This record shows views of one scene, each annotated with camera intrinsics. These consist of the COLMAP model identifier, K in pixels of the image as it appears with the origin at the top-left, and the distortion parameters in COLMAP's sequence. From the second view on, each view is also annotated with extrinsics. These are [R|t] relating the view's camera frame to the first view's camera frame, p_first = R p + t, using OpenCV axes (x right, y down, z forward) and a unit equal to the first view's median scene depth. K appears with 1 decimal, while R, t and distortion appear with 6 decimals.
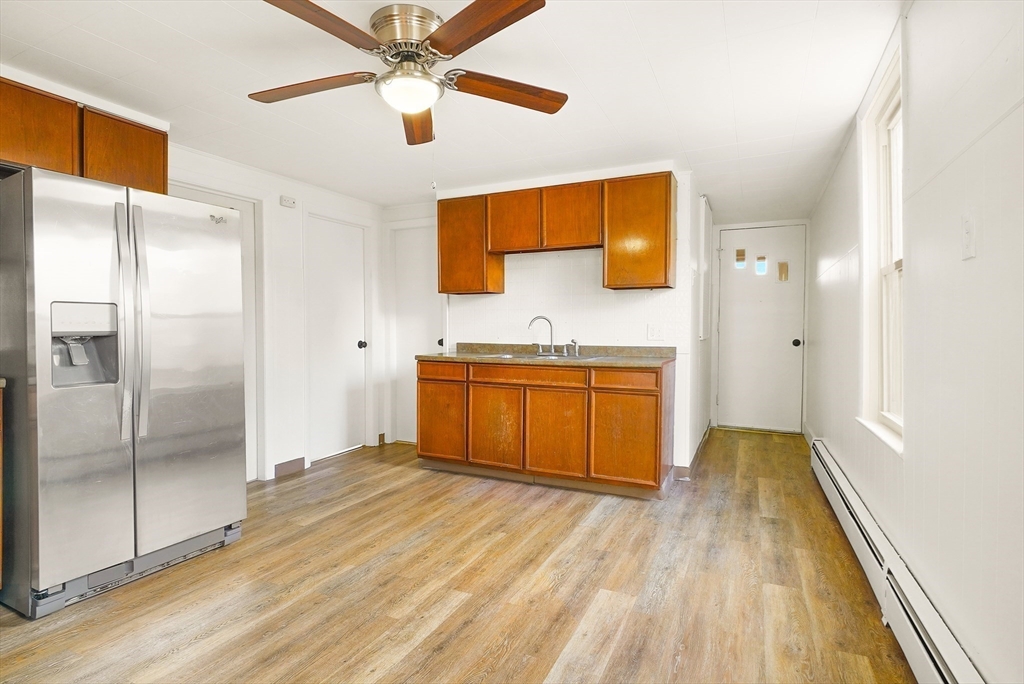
lens RADIAL K [[502.9, 0, 512.0], [0, 502.9, 342.0], [0, 0, 1]] dist [0.000348, -0.000415]
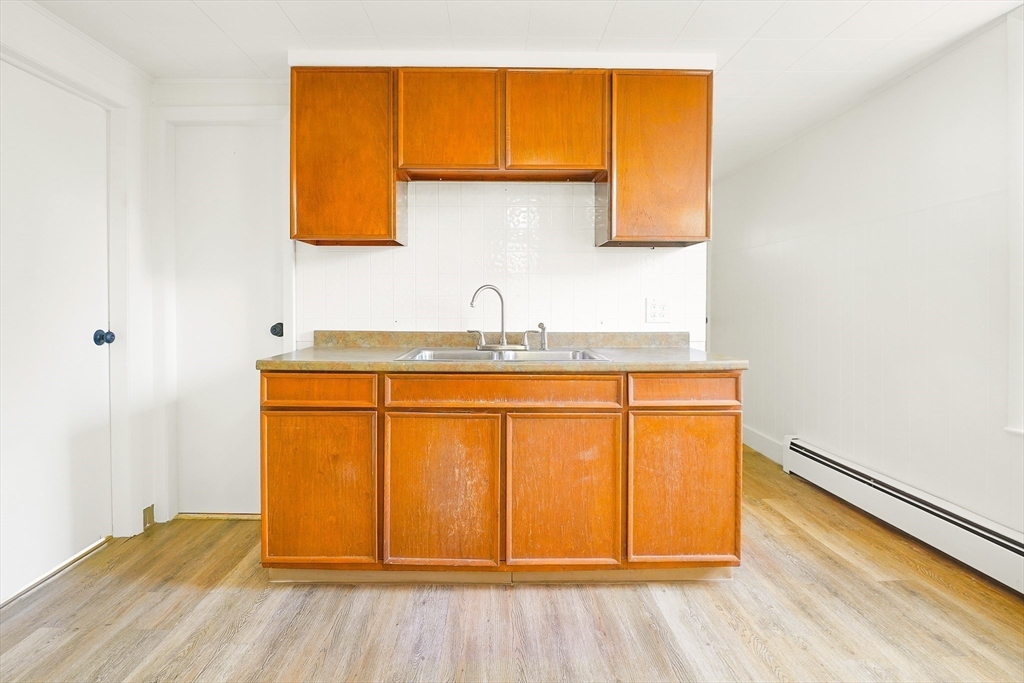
lens RADIAL K [[513.9, 0, 511.7], [0, 513.9, 319.3], [0, 0, 1]] dist [-0.015643, -0.001144]
pose [[0.899503, -0.011437, 0.436764, -0.195719], [0.011496, 0.999931, 0.002508, -0.012197], [-0.436763, 0.002765, 0.899572, 0.472933]]
